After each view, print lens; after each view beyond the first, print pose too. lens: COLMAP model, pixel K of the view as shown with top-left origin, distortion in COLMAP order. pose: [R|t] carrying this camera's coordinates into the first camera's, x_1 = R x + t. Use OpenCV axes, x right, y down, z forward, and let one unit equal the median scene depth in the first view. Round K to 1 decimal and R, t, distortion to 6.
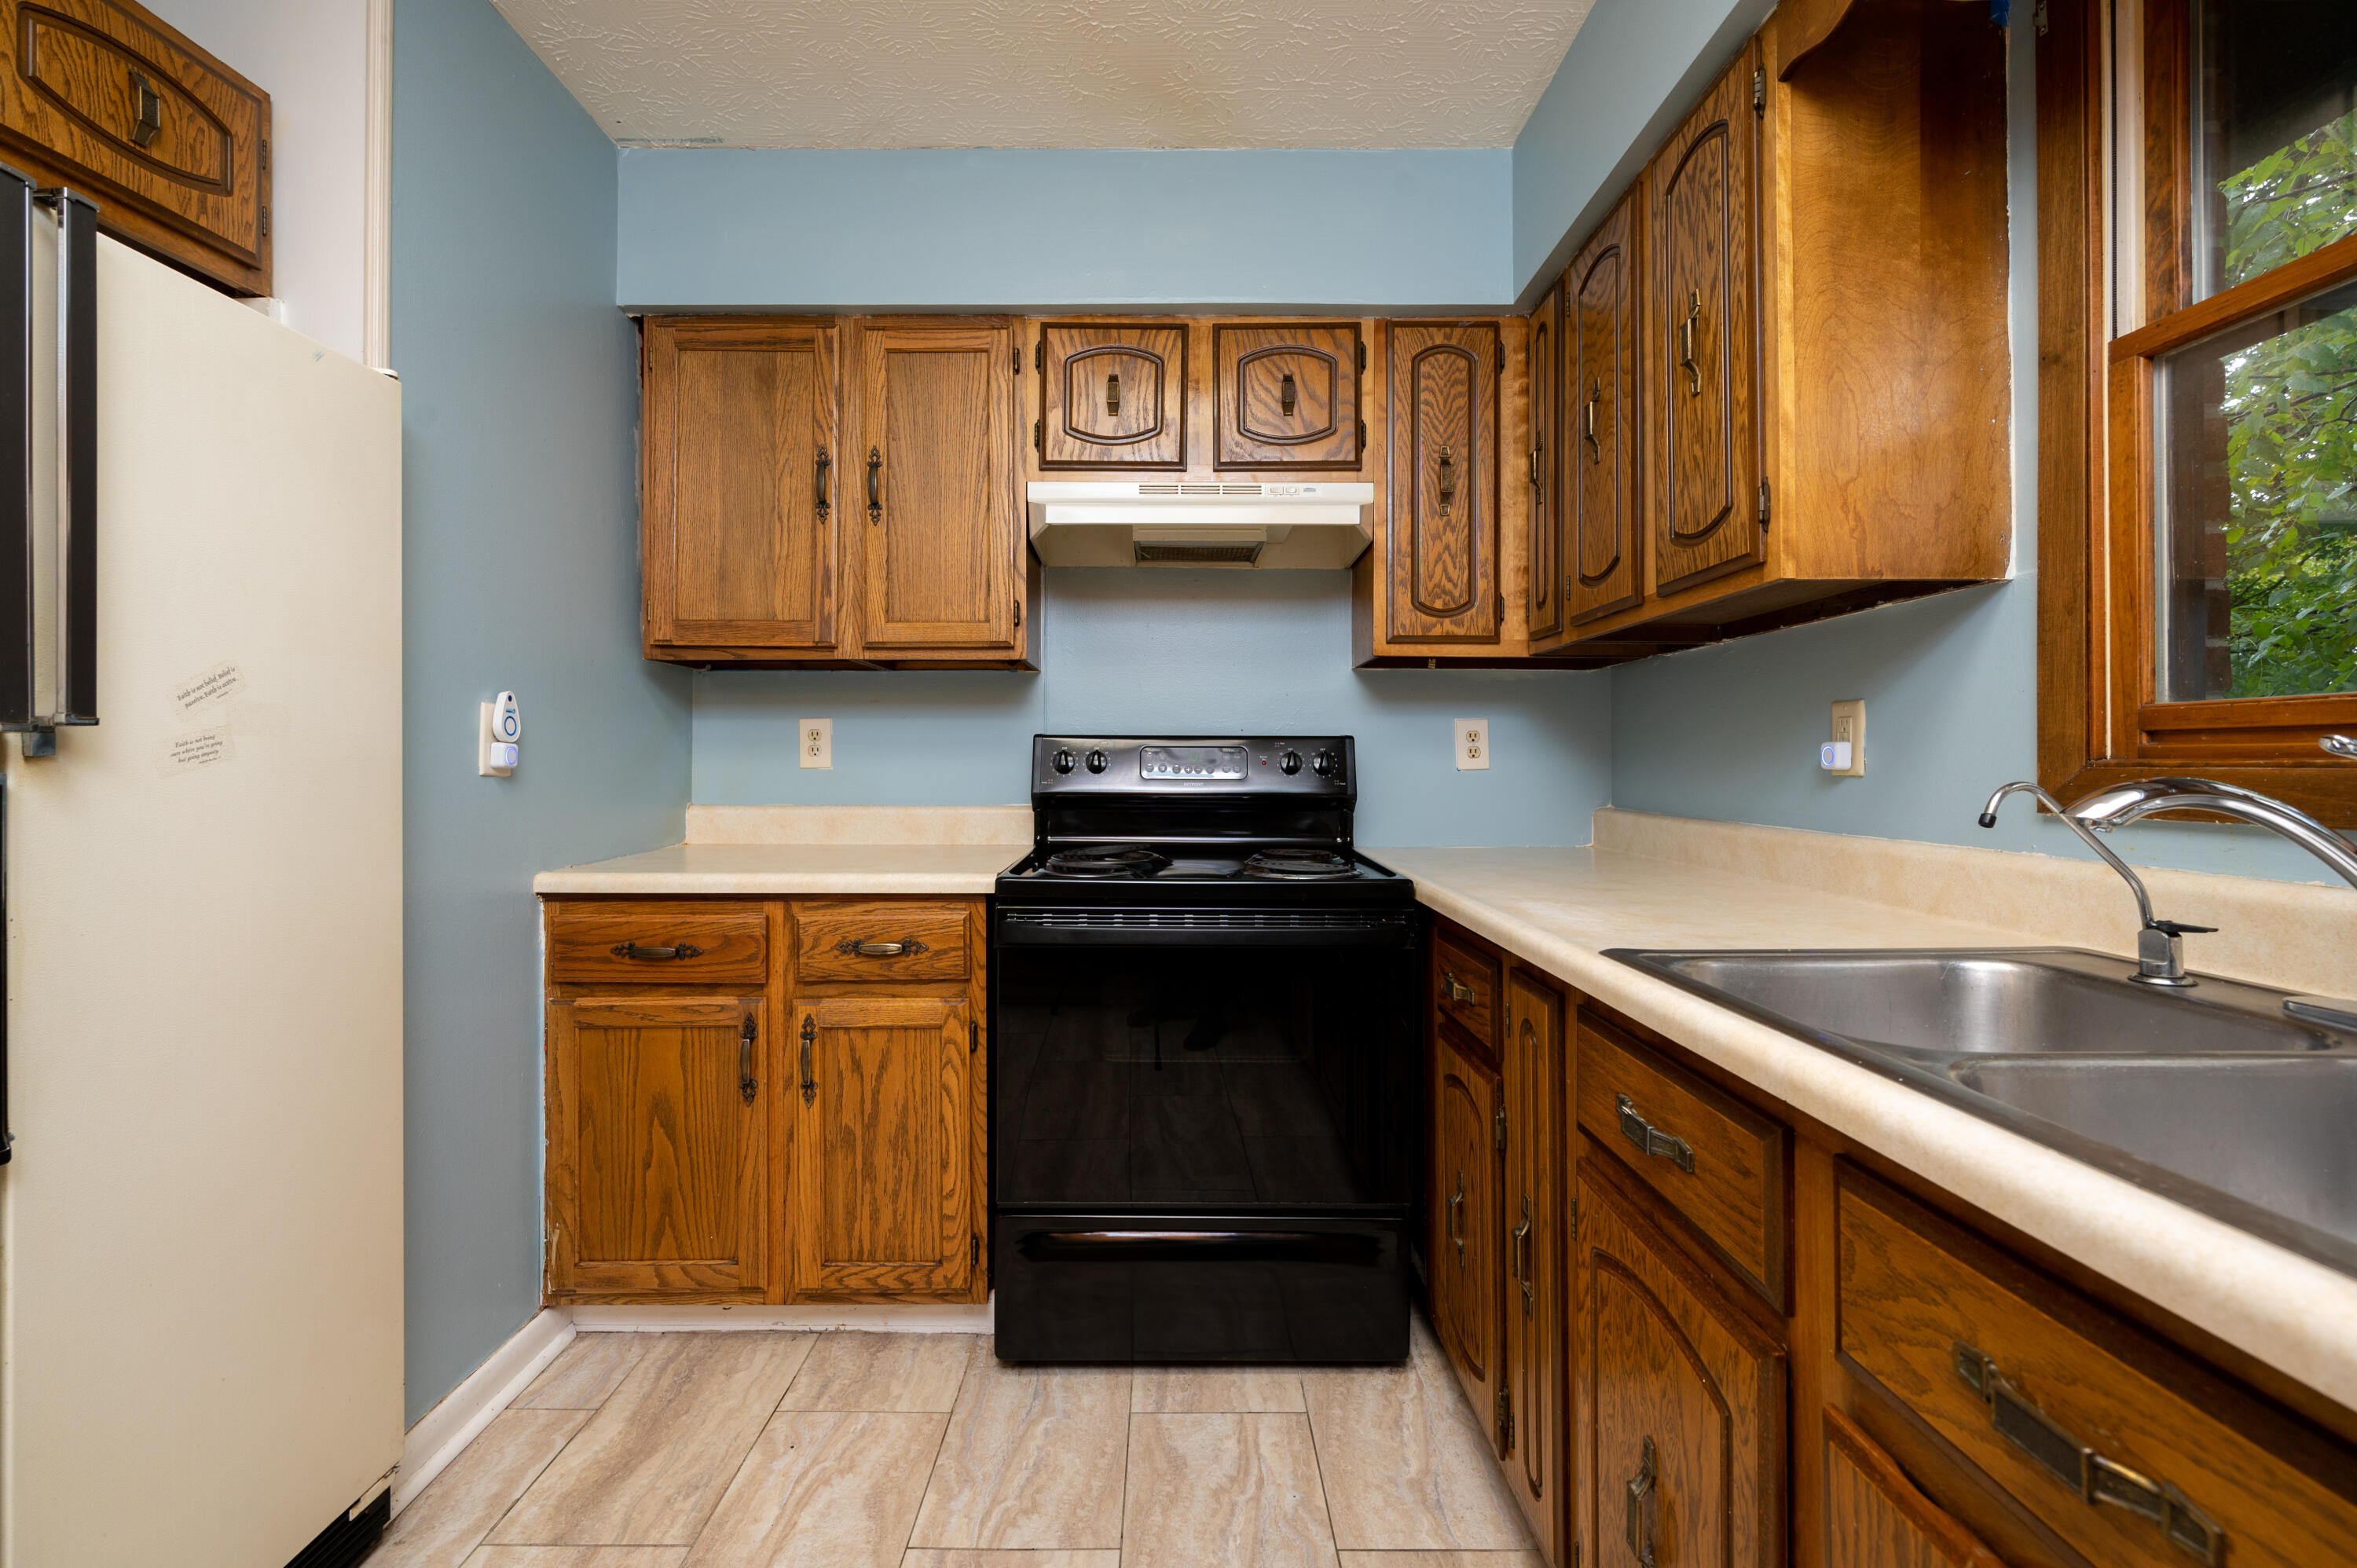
lens RADIAL K [[1143.5, 0, 1052.4], [0, 1143.5, 744.2], [0, 0, 1]] dist [0.000005, -0.001138]
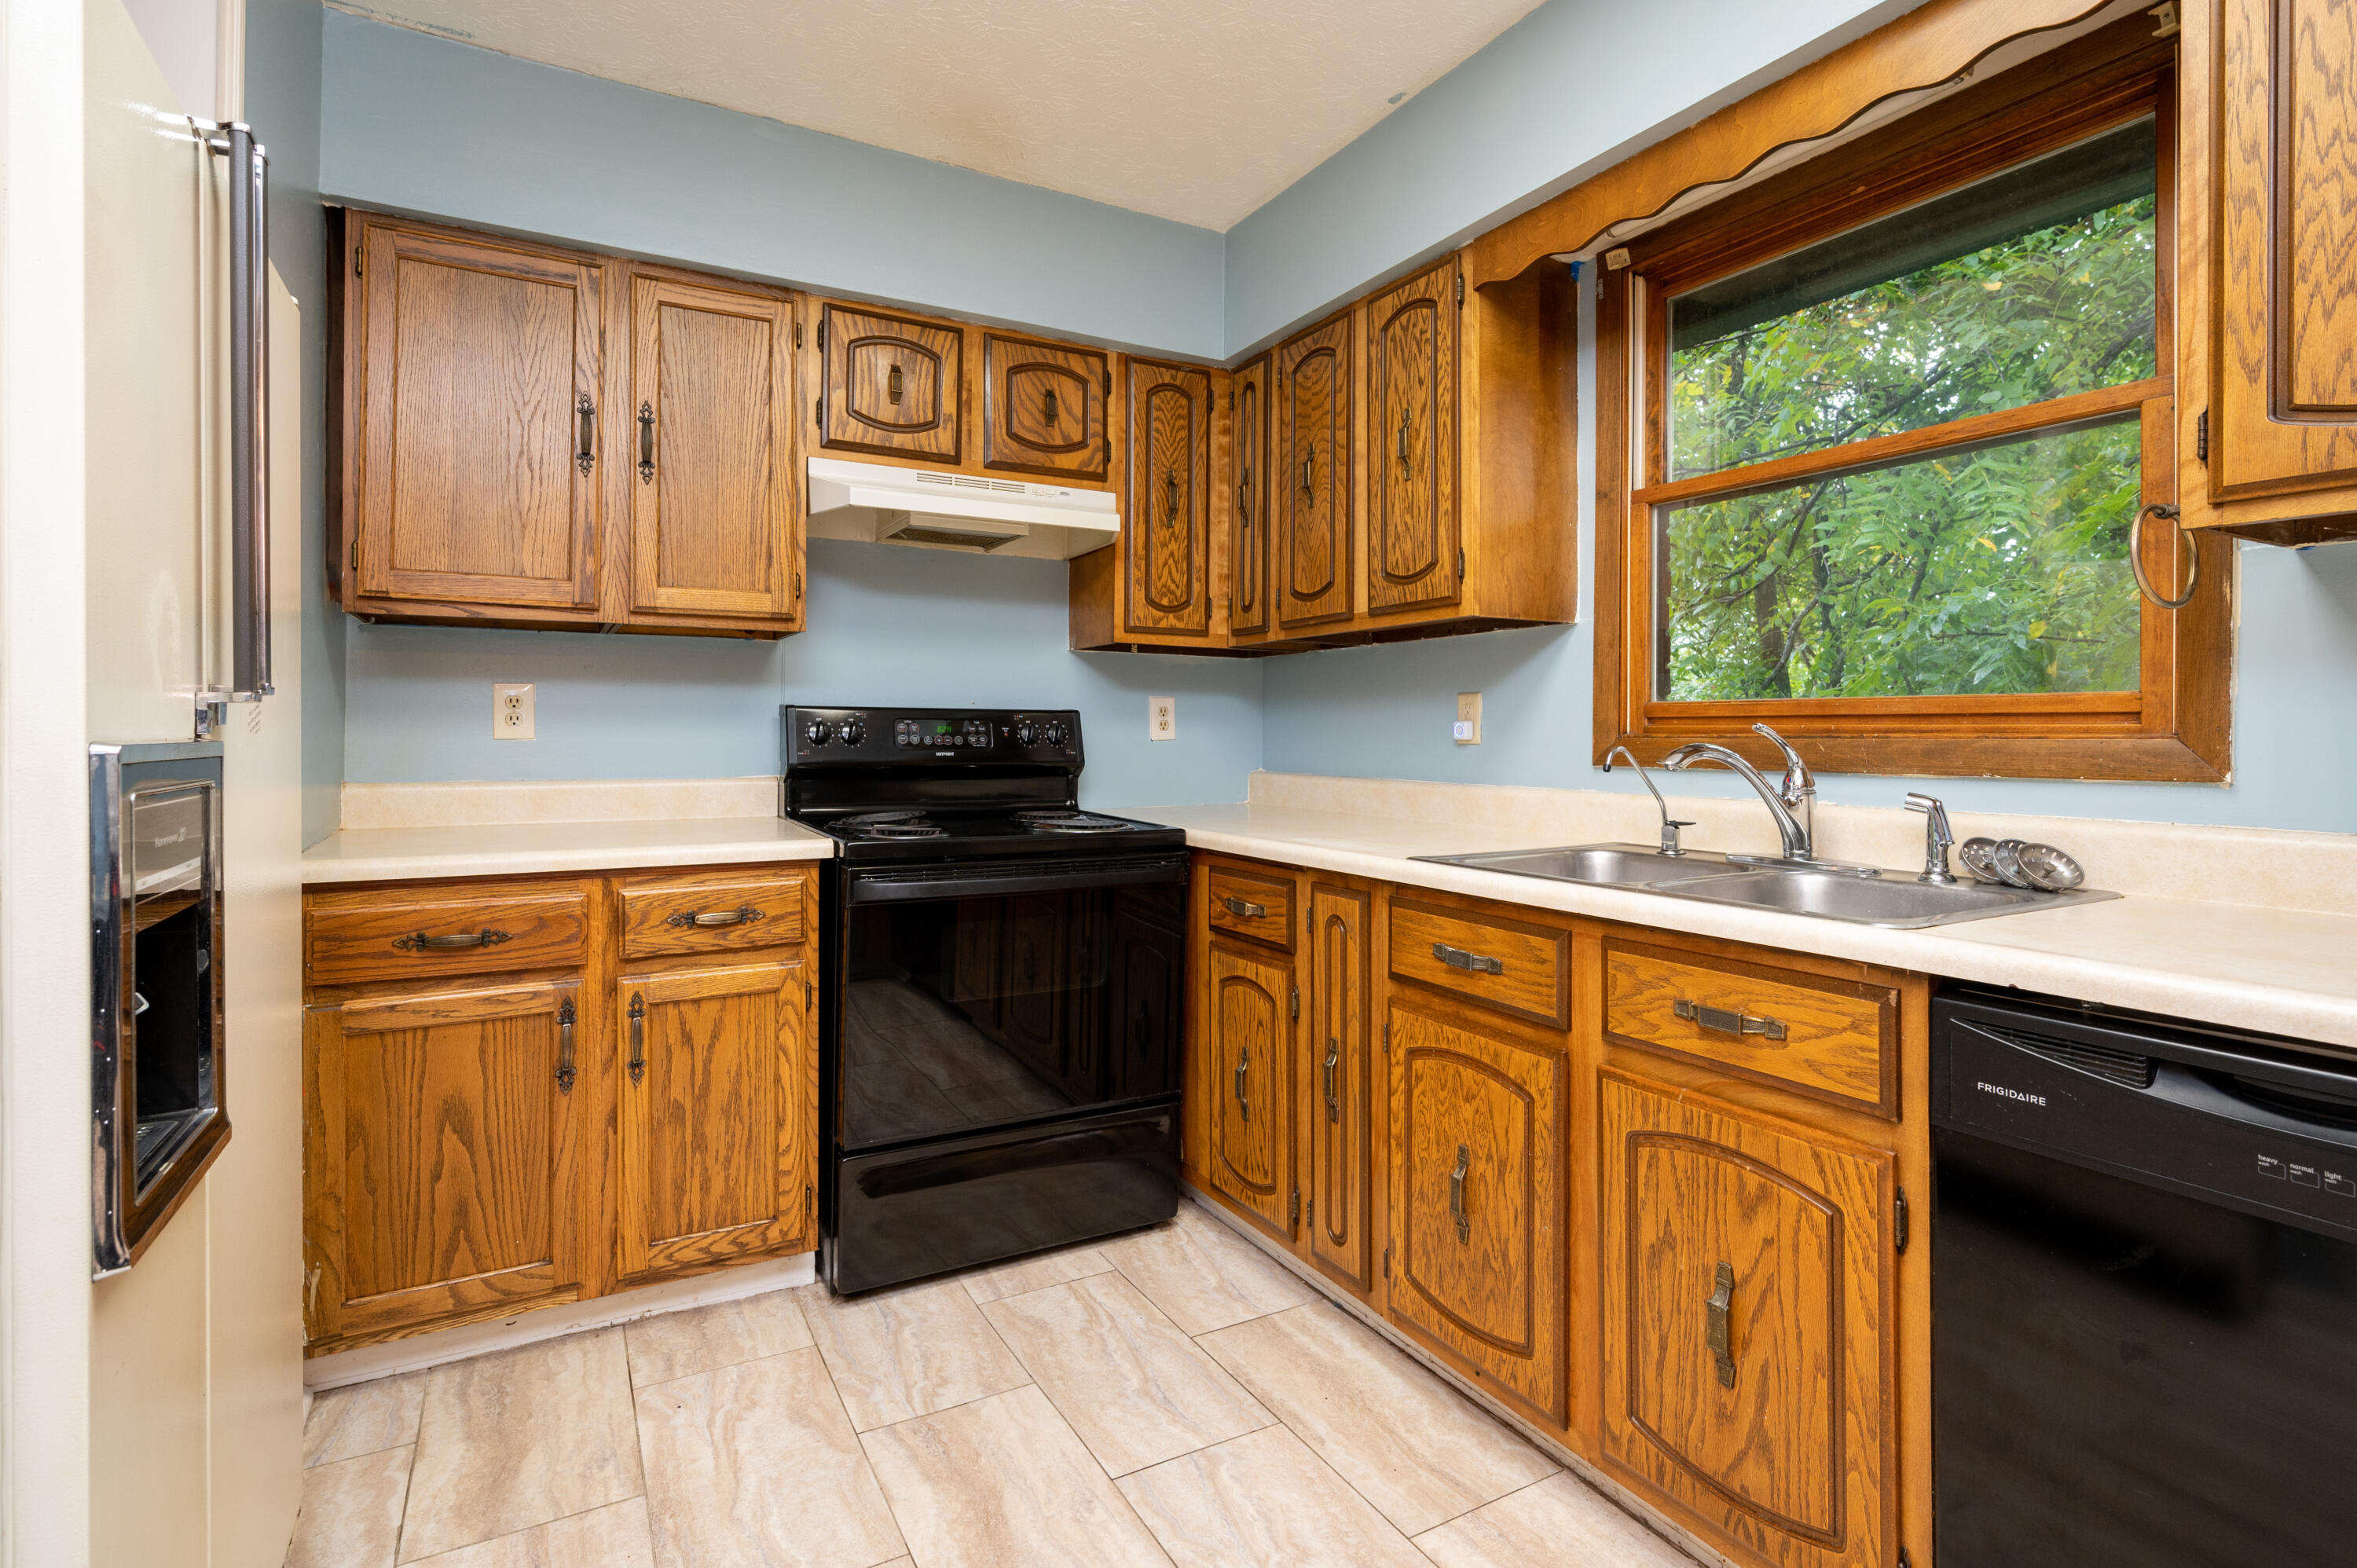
lens RADIAL K [[1279.8, 0, 1208.0], [0, 1279.8, 719.1], [0, 0, 1]] dist [-0.004234, 0.000234]
pose [[0.850035, 0.007738, 0.526670, -0.373546], [-0.010779, 0.999938, 0.002706, -0.004248], [-0.526616, -0.007978, 0.850066, -0.180908]]
